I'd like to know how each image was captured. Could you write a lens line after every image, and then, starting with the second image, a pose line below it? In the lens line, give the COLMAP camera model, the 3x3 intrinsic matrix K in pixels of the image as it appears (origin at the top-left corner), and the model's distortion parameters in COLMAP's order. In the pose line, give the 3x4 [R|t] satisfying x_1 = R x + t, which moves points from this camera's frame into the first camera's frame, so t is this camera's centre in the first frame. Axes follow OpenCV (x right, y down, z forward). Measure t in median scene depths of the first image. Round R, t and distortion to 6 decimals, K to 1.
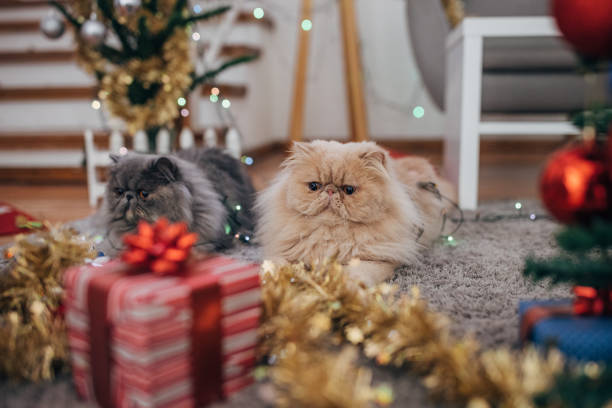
lens RADIAL K [[749.3, 0, 306.0], [0, 749.3, 204.0], [0, 0, 1]] dist [-0.072927, -0.039112]
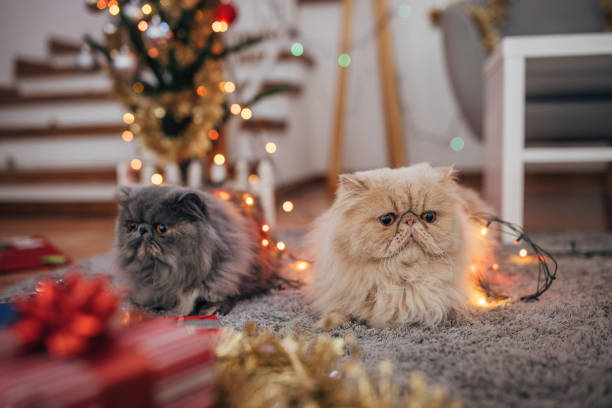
lens RADIAL K [[612.4, 0, 307.0], [0, 612.4, 185.0], [0, 0, 1]] dist [-0.126813, 0.005744]
pose [[0.995121, -0.008448, -0.098296, 0.035605], [0.001054, 0.997181, -0.075030, -0.009558], [0.098653, 0.074560, 0.992325, 0.220173]]
